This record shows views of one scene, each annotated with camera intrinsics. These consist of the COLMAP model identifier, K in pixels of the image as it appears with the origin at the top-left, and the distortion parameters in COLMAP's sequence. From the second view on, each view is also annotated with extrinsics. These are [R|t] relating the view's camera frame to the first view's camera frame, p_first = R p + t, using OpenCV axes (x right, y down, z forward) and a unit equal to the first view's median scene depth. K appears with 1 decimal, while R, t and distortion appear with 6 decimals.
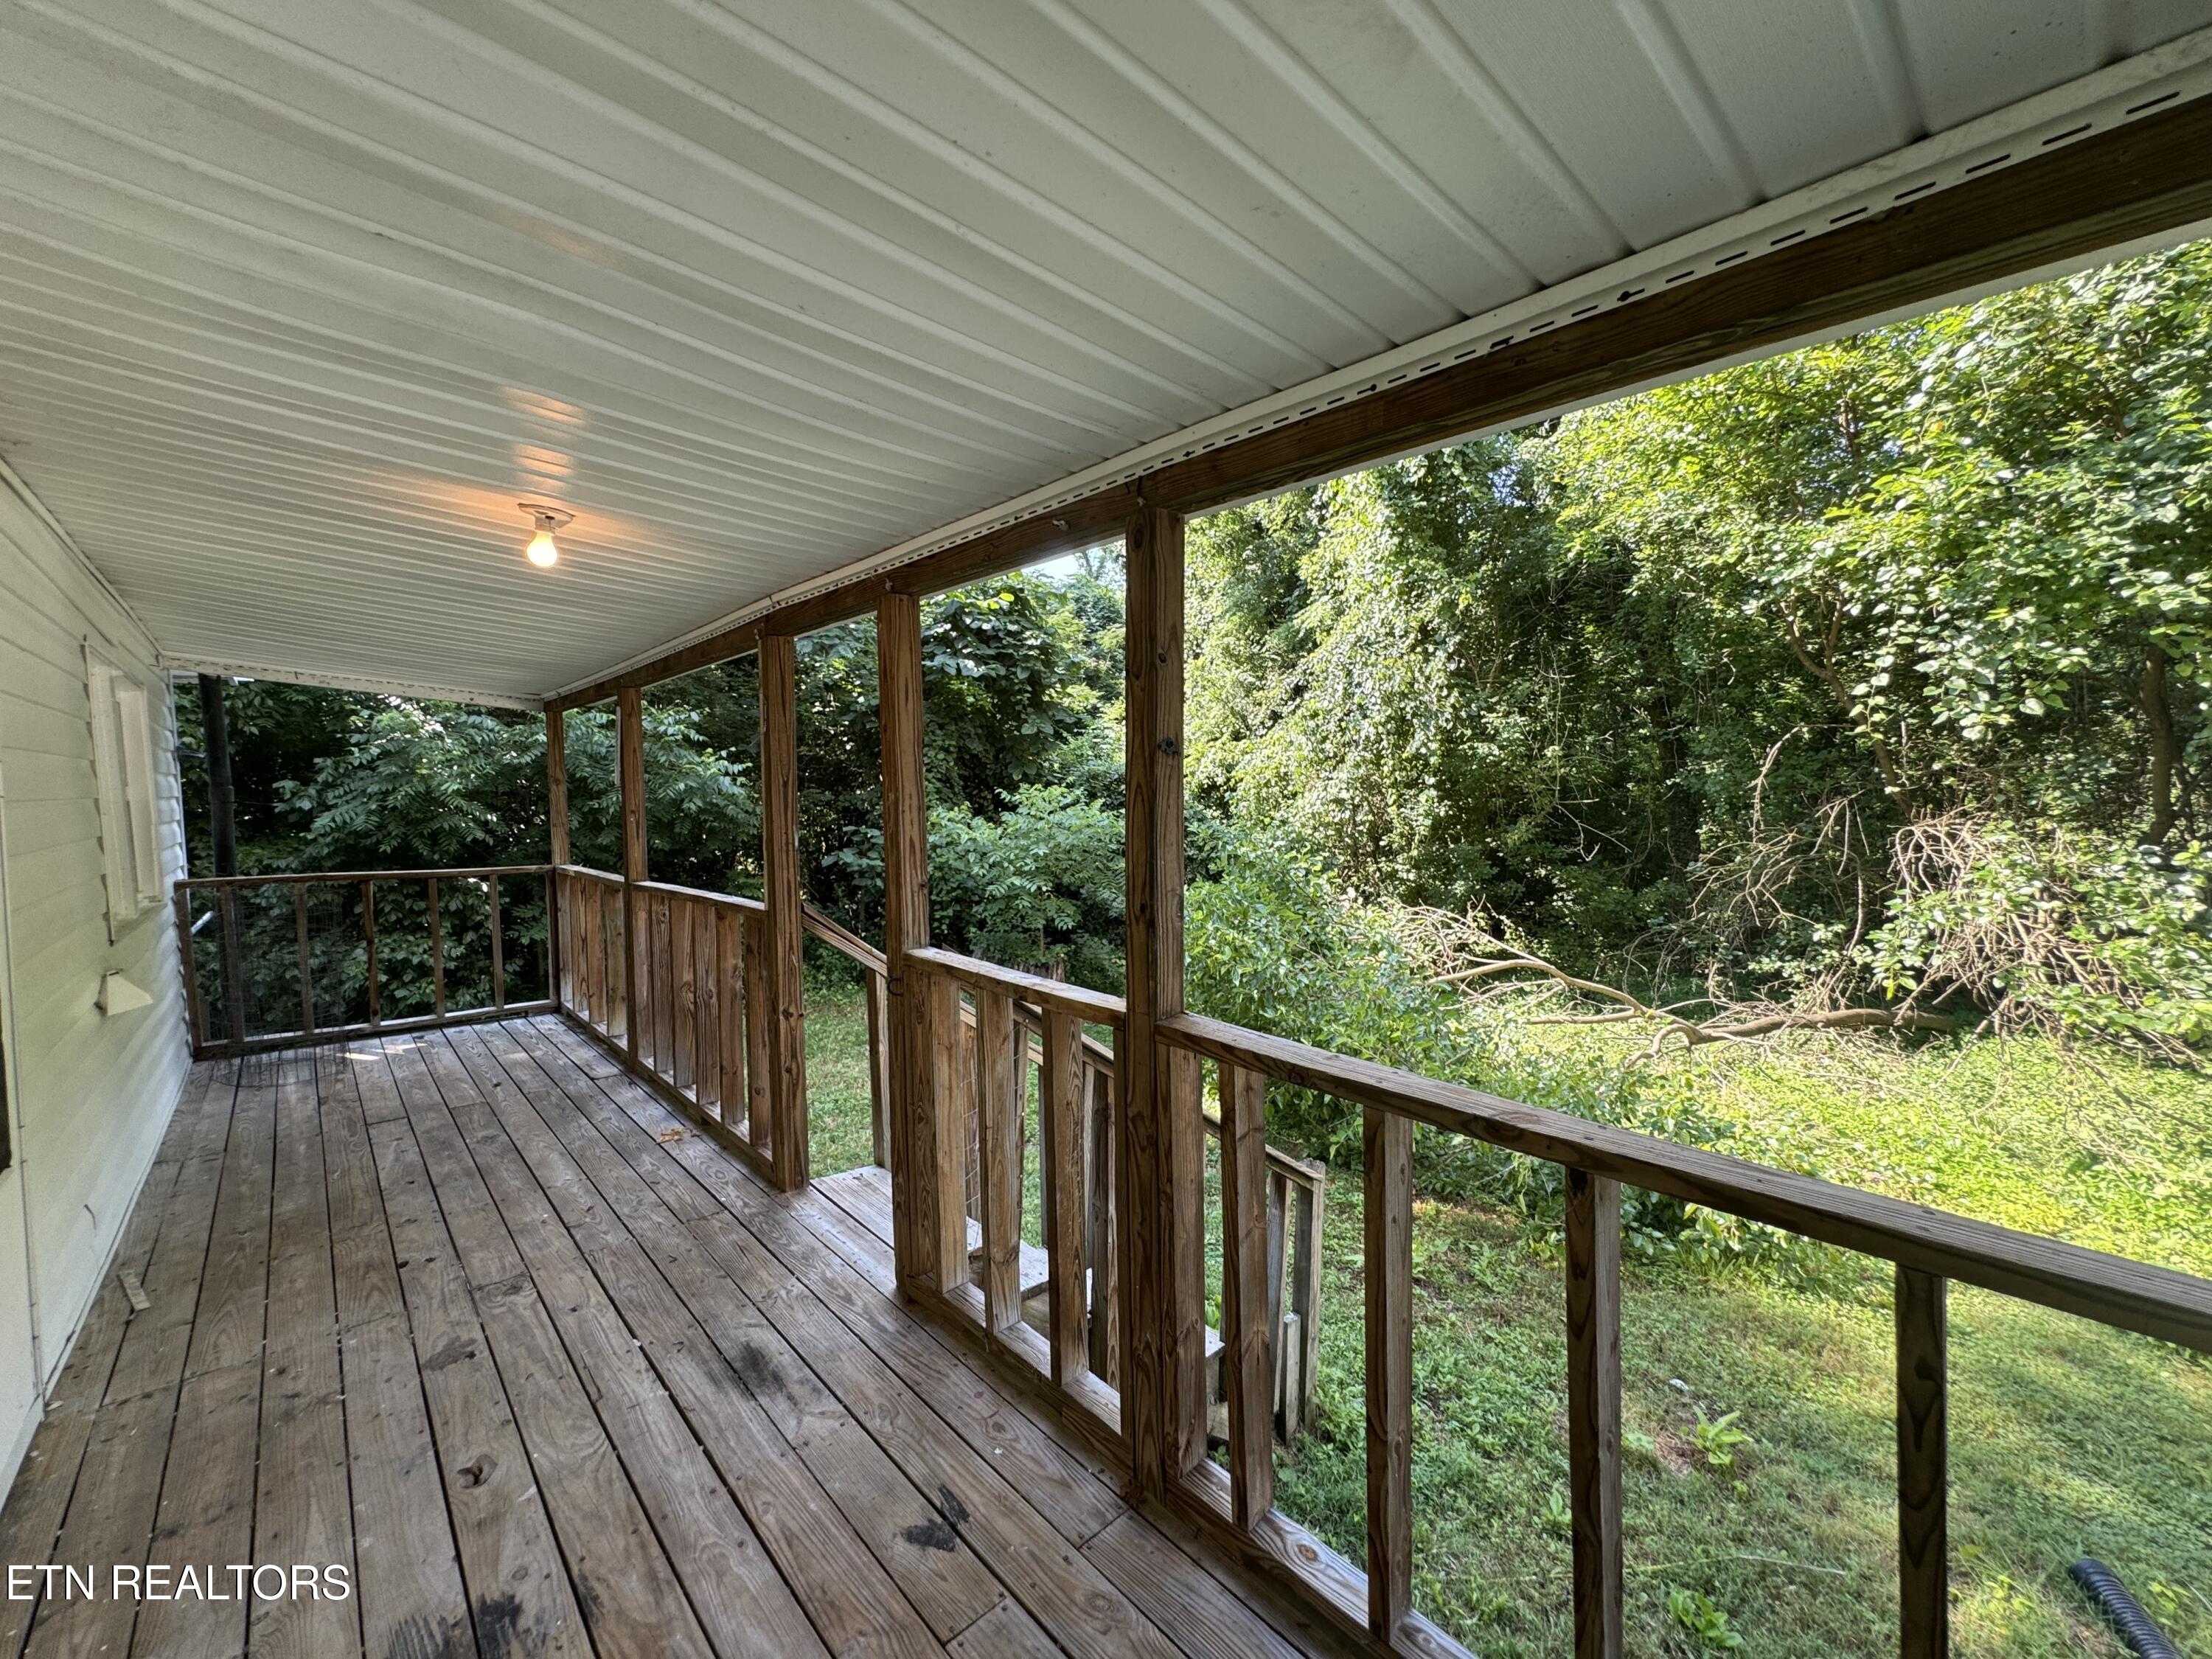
lens RADIAL K [[887.6, 0, 1105.7], [0, 887.6, 826.1], [0, 0, 1]] dist [-0.003556, 0.000740]
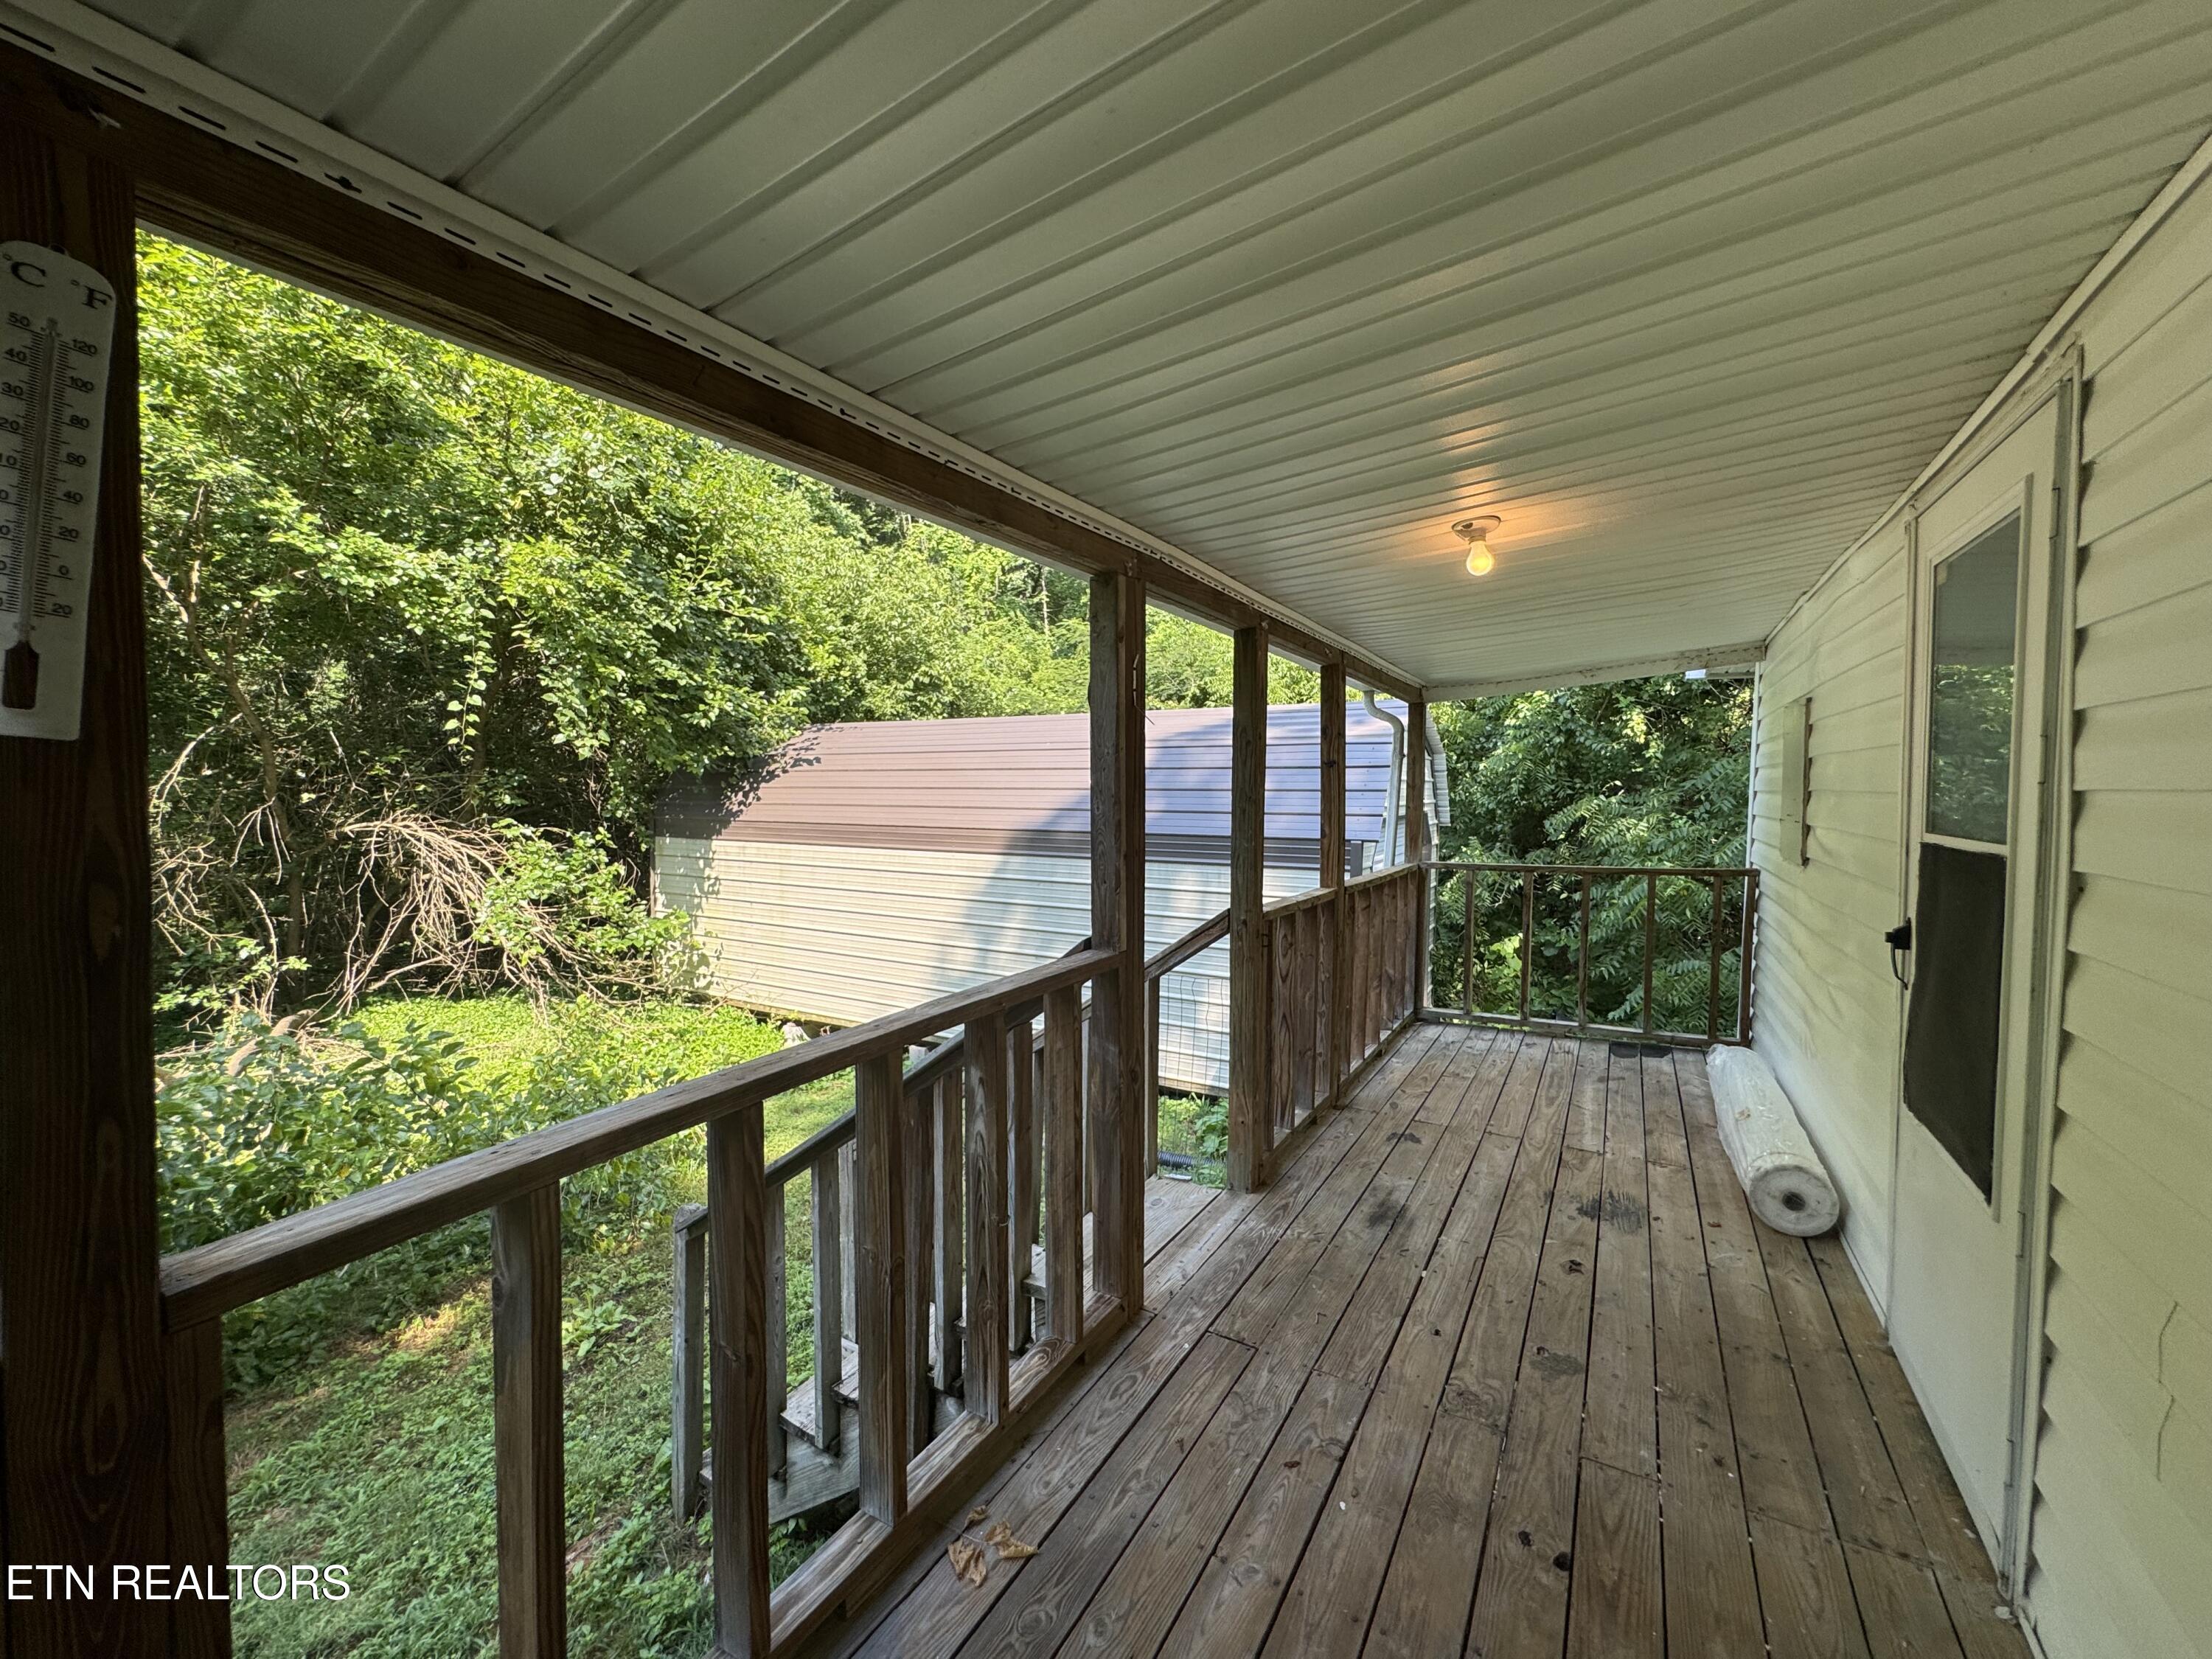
lens RADIAL K [[887.6, 0, 1105.7], [0, 887.6, 826.1], [0, 0, 1]] dist [-0.003556, 0.000740]
pose [[-0.289842, -0.033938, 0.956473, -0.369002], [0.046267, 0.997706, 0.049422, -0.014729], [-0.955956, 0.058578, -0.287607, 0.421080]]
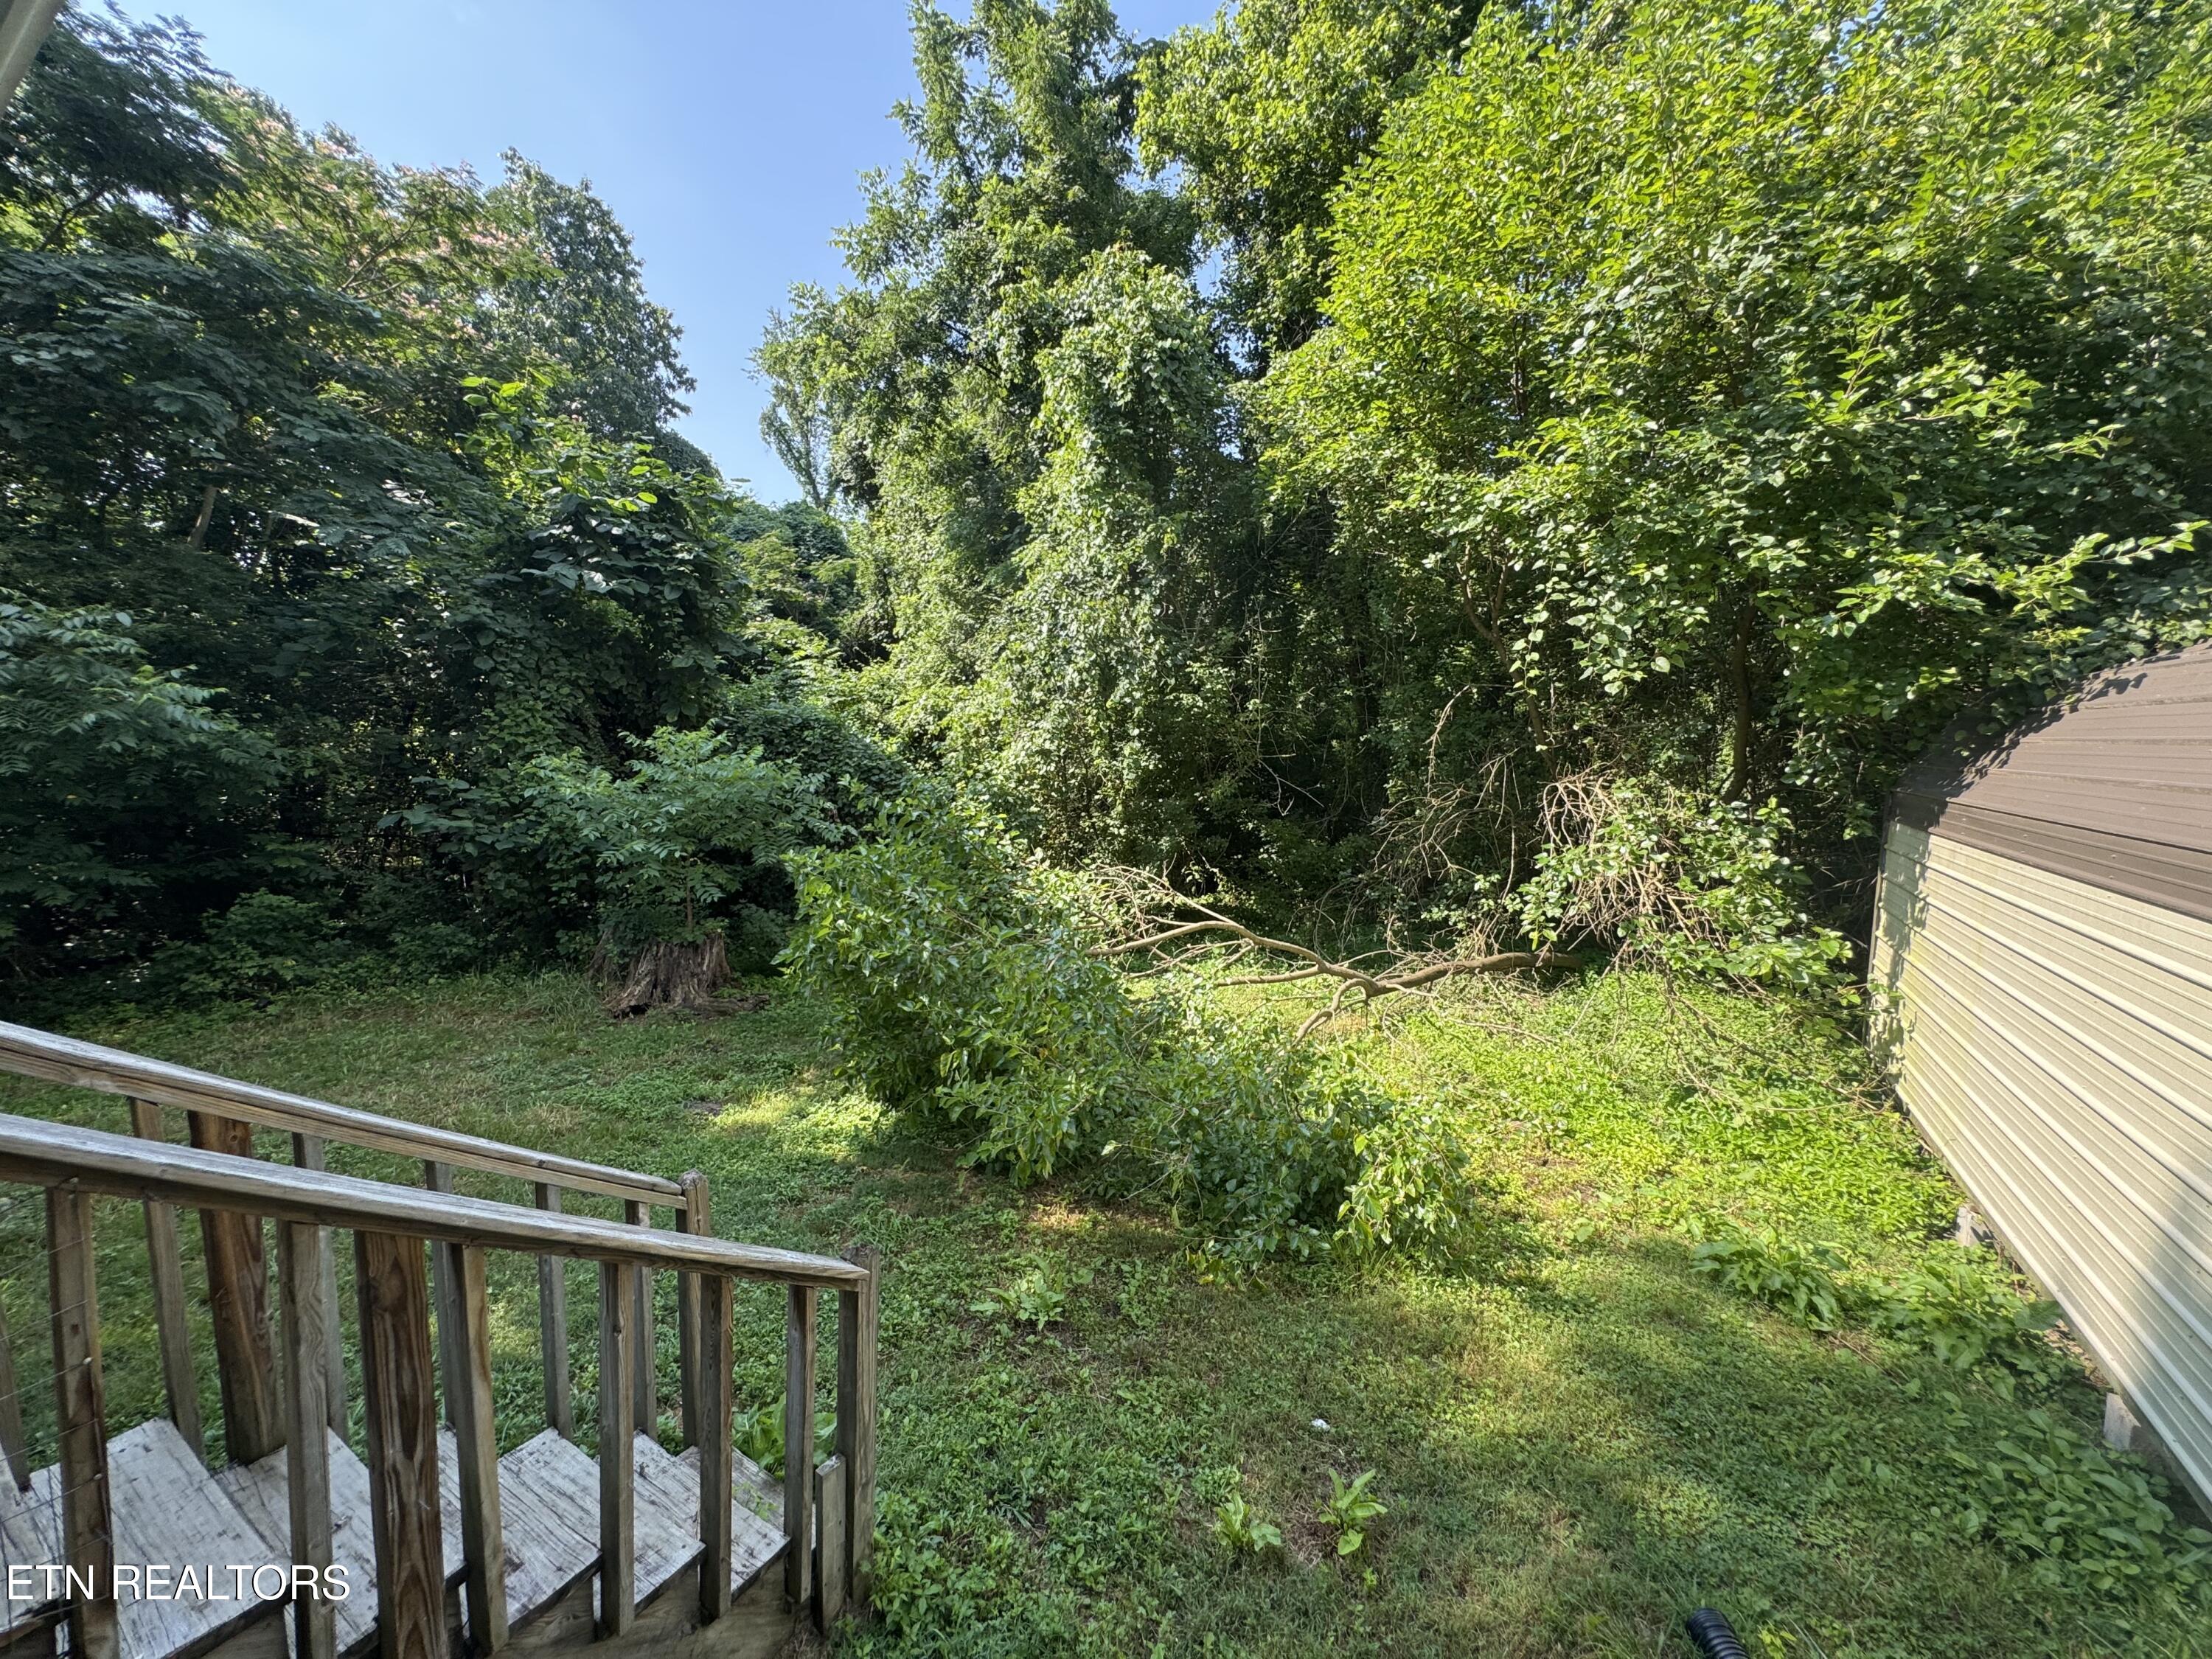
lens RADIAL K [[886.0, 0, 1106.0], [0, 886.0, 829.5], [0, 0, 1]] dist [0.000823, 0.000305]
pose [[0.962848, -0.010782, 0.269828, 0.103821], [-0.004790, 0.998363, 0.056988, -0.001337], [-0.270001, -0.056163, 0.961221, 0.121344]]
